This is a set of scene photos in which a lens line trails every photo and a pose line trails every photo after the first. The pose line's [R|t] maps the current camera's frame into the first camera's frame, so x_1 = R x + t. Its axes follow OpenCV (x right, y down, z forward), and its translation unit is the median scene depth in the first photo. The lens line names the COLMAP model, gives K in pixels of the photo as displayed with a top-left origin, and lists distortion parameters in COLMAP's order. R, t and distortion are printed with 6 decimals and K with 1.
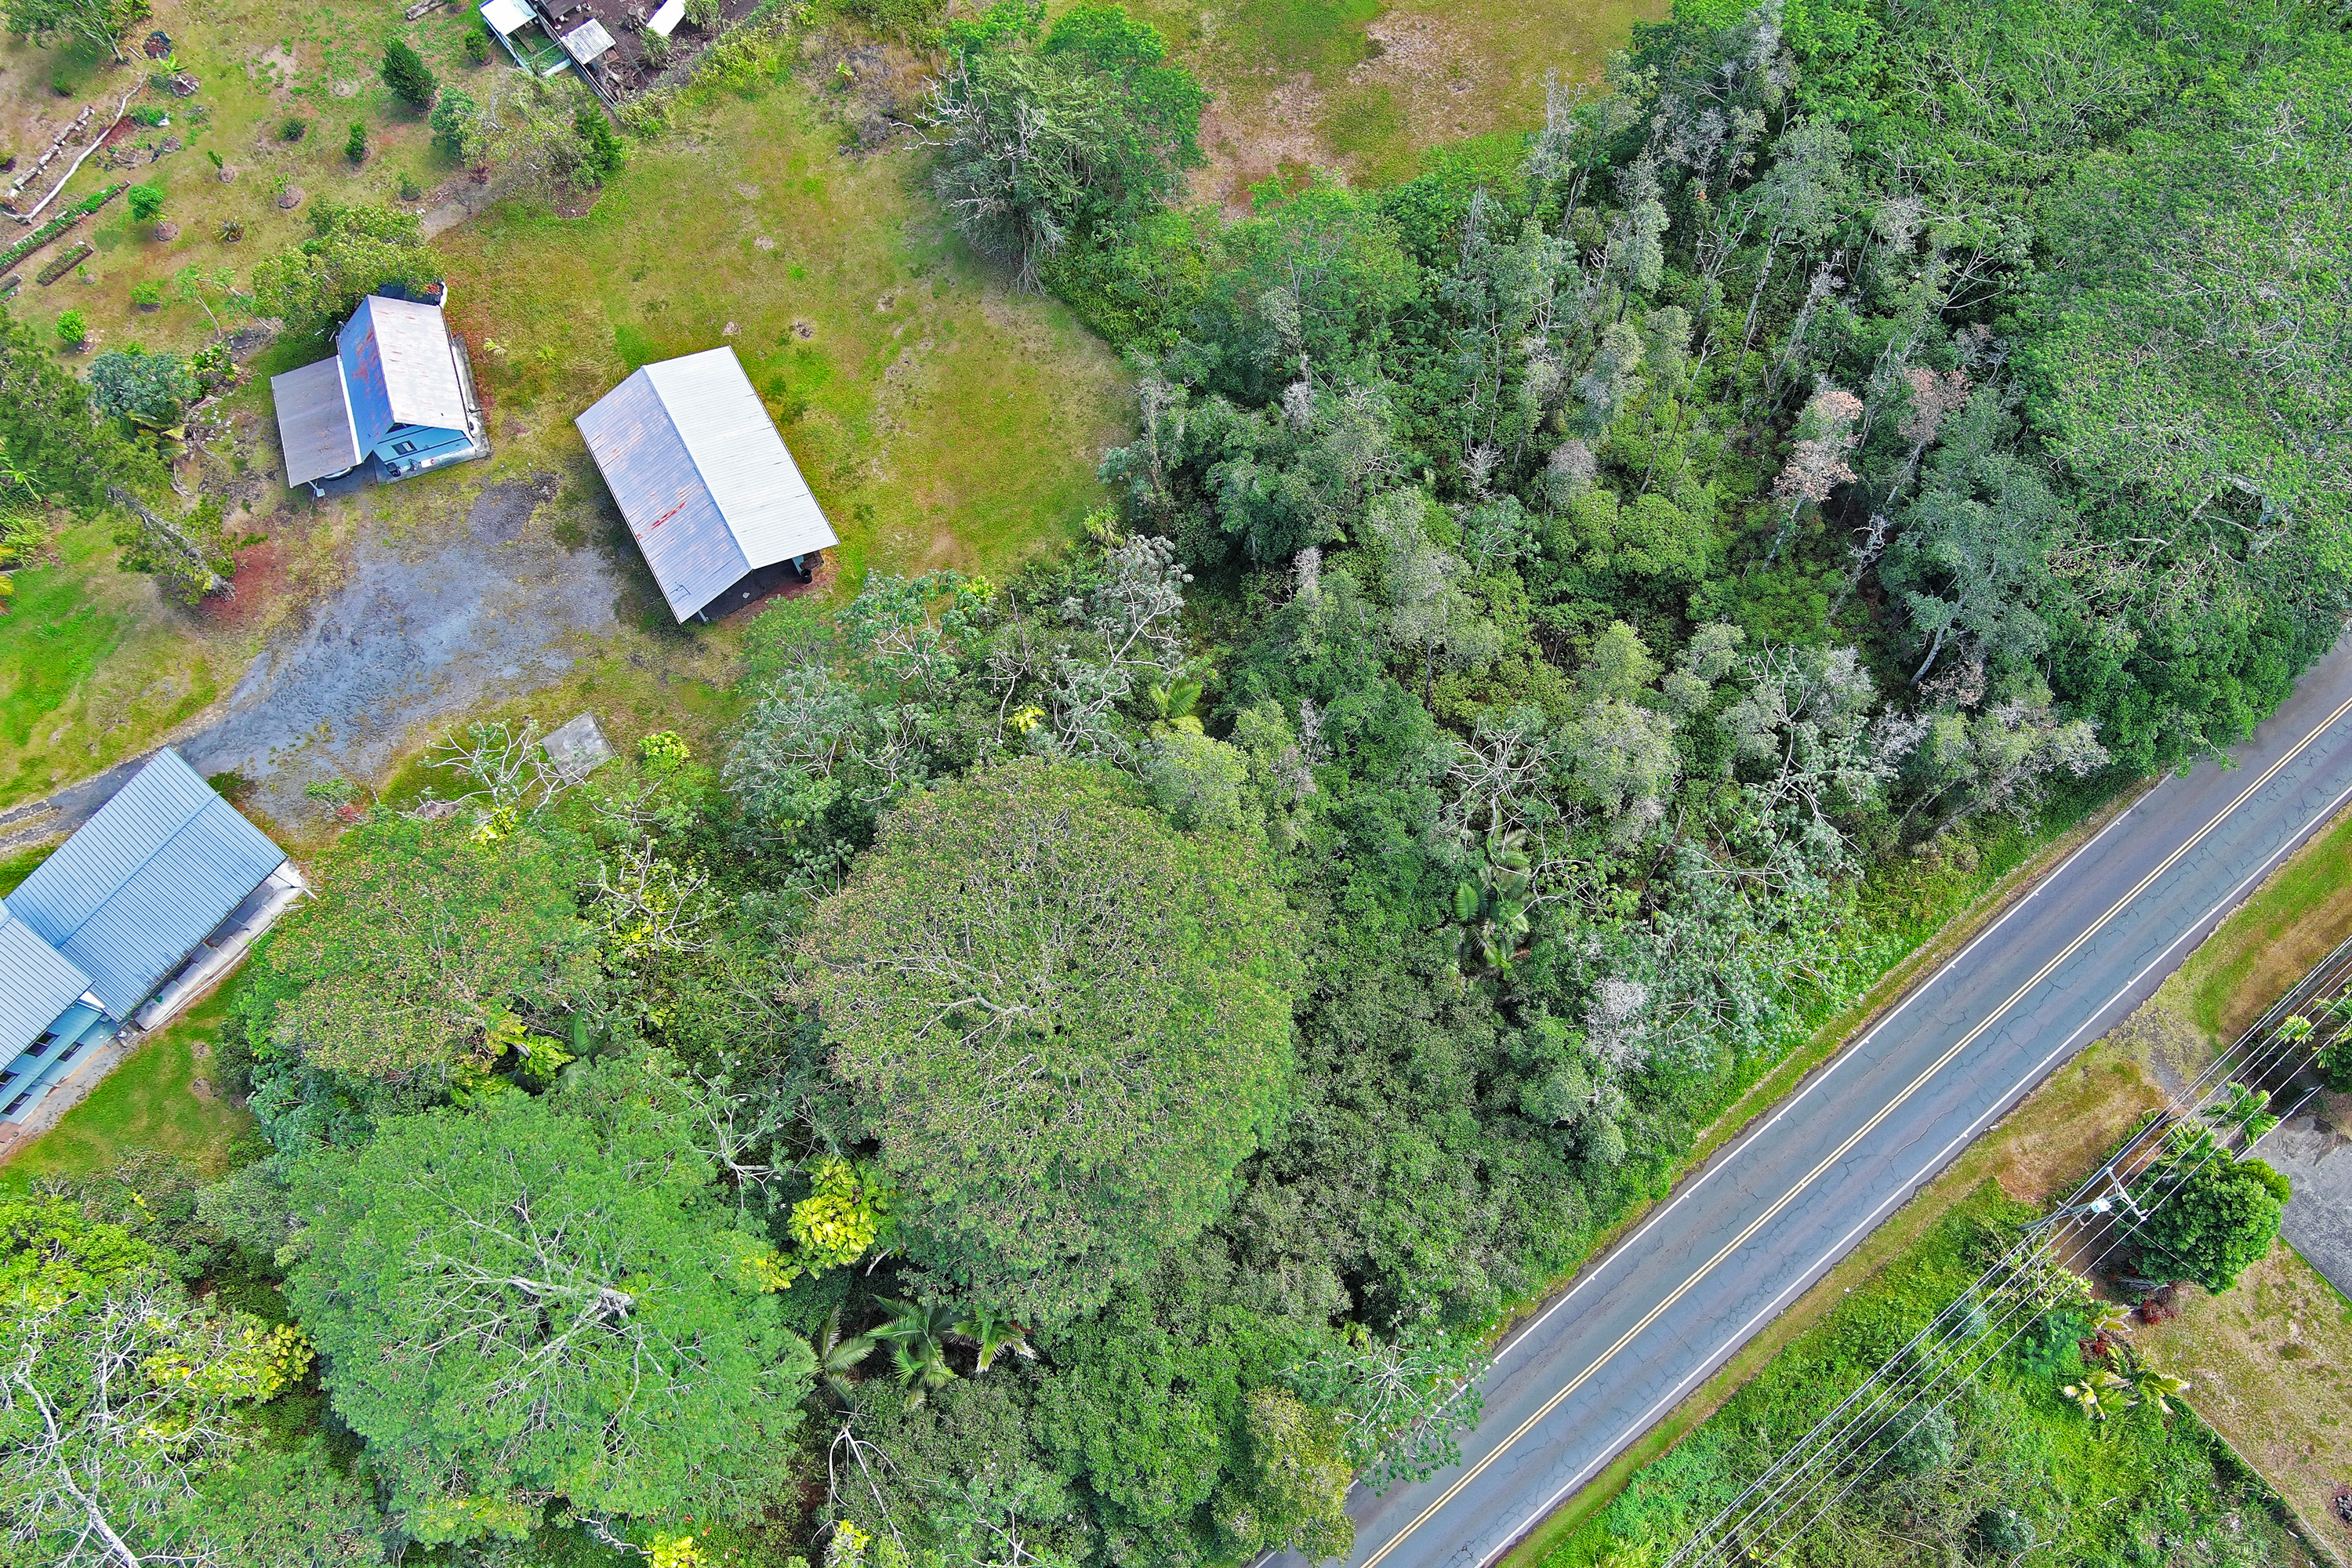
lens RADIAL K [[1829.1, 0, 1173.3], [0, 1829.1, 763.6], [0, 0, 1]] dist [0.010536, -0.001093]
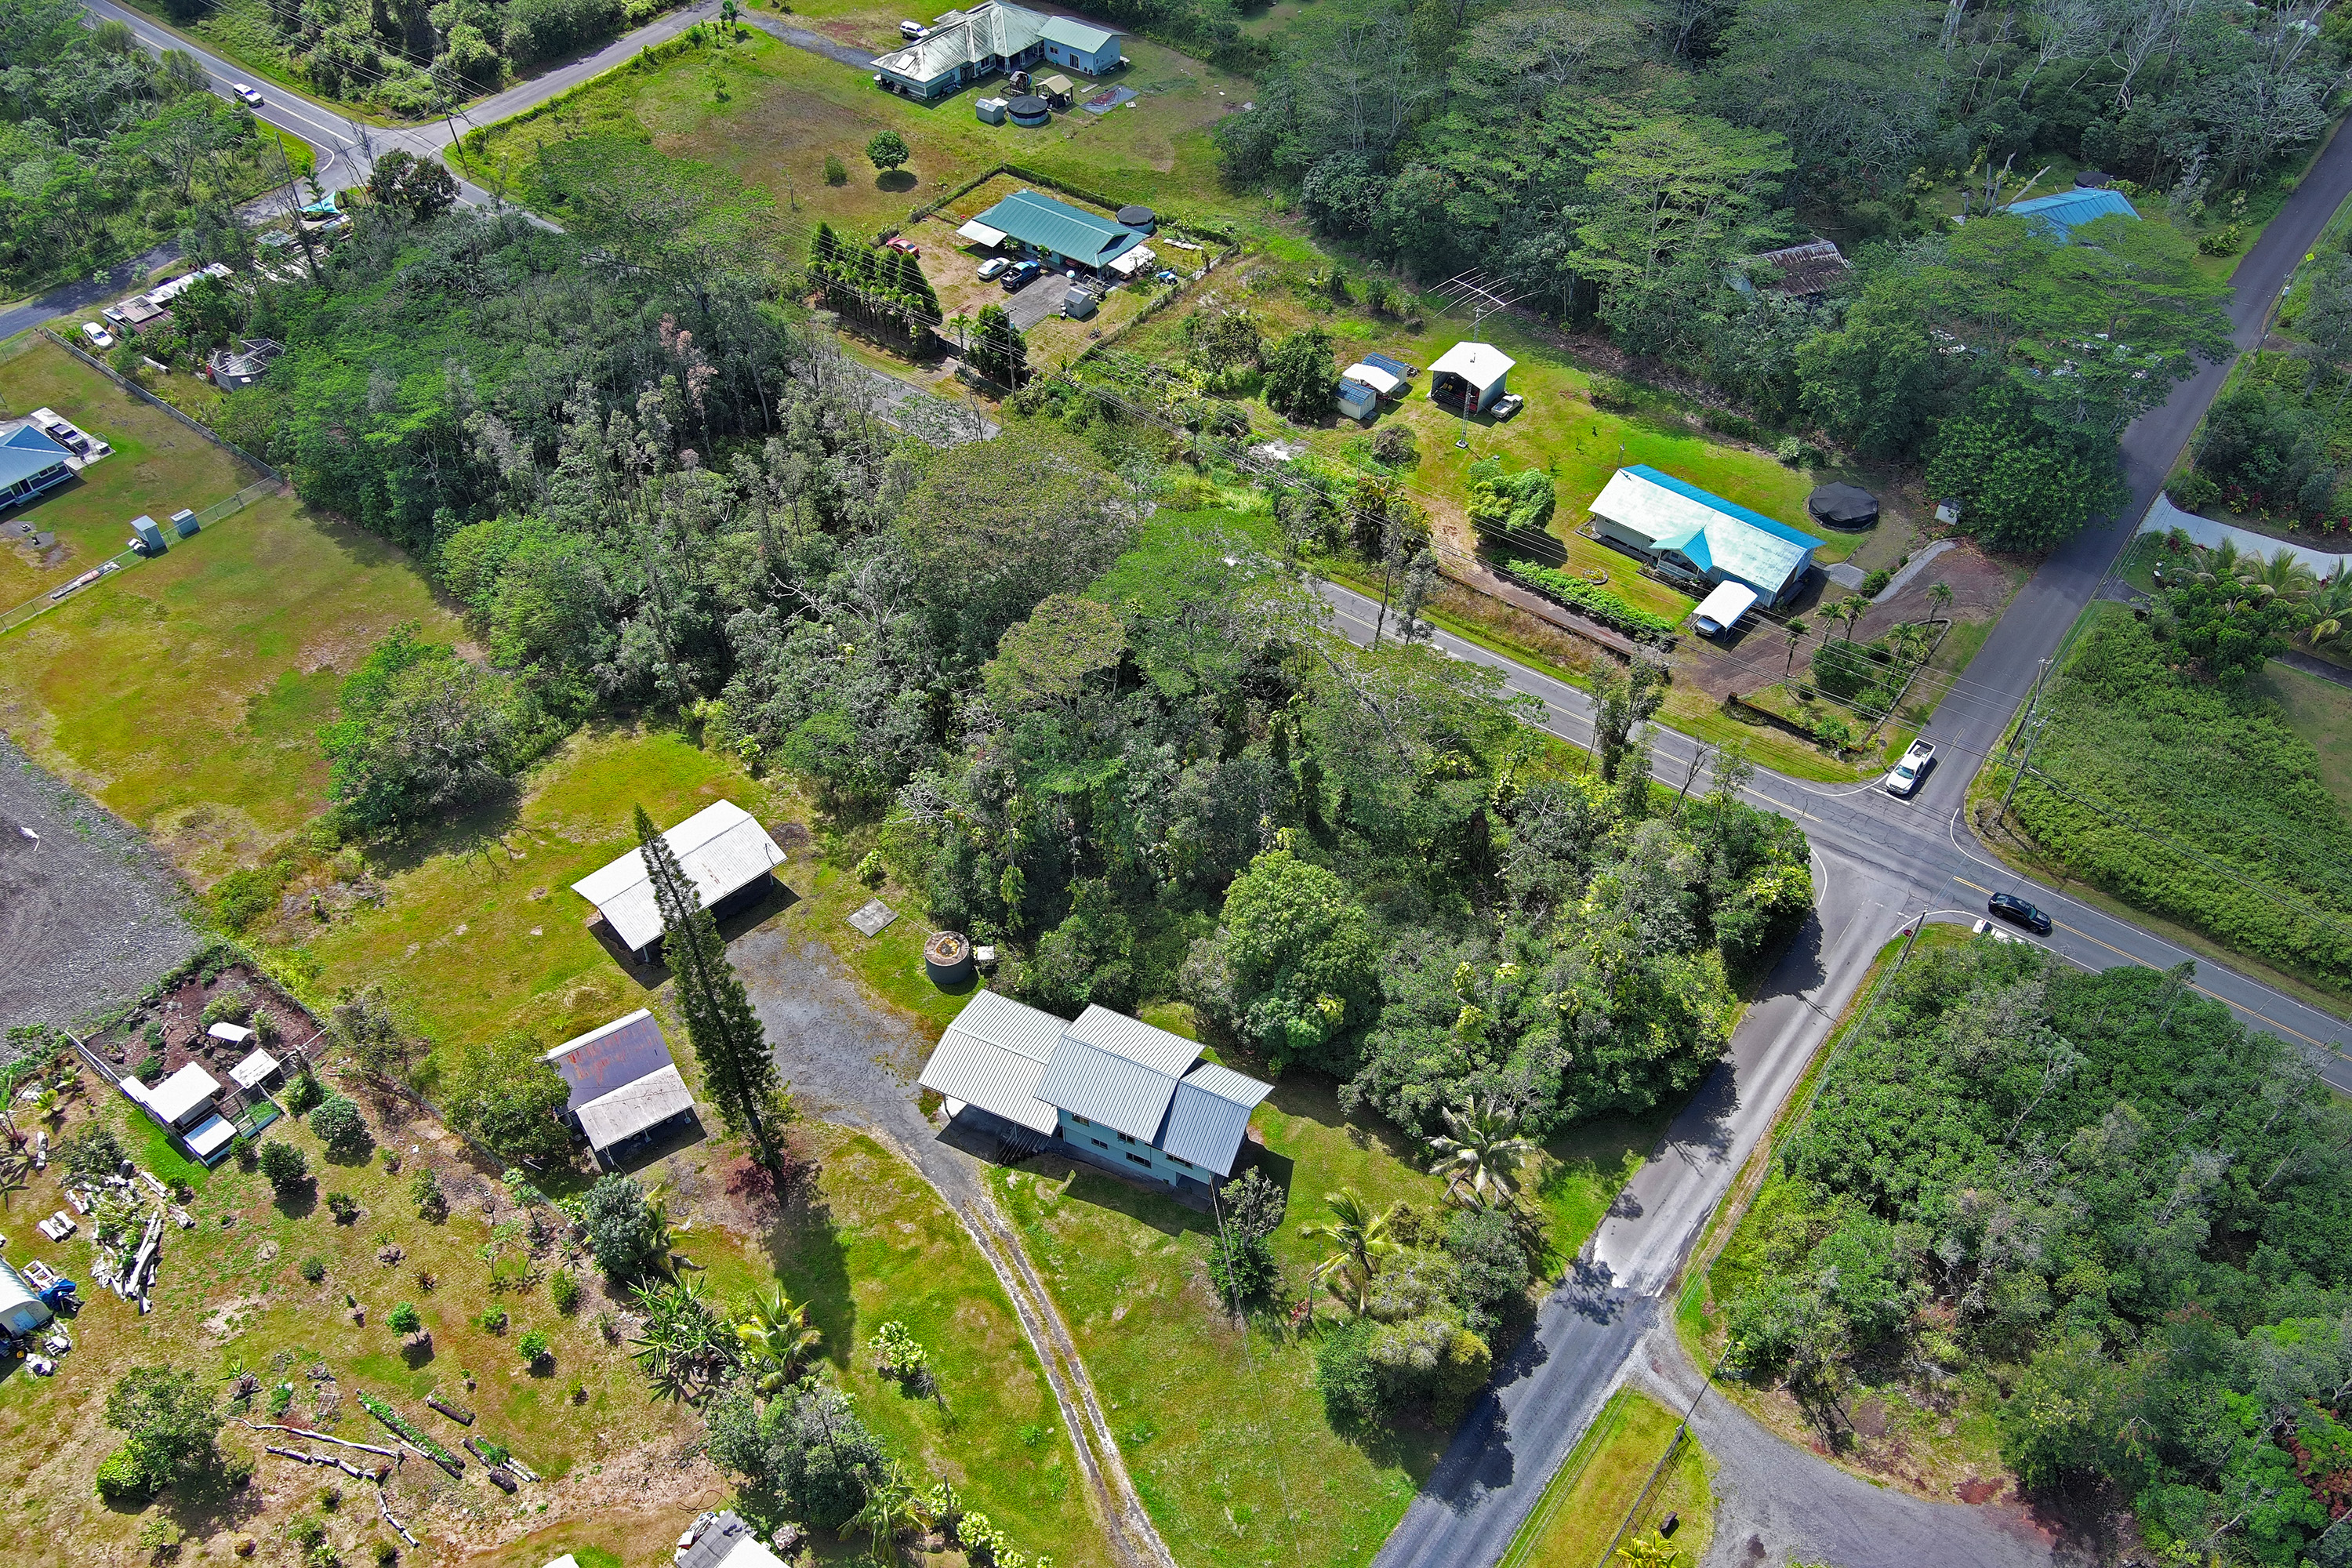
lens RADIAL K [[1829.1, 0, 1181.6], [0, 1829.1, 785.8], [0, 0, 1]] dist [0.010536, -0.001093]
pose [[-0.250989, -0.644773, 0.721992, -1.477416], [0.908879, 0.099676, 0.404973, -0.418485], [-0.333081, 0.757847, 0.561003, -0.025527]]
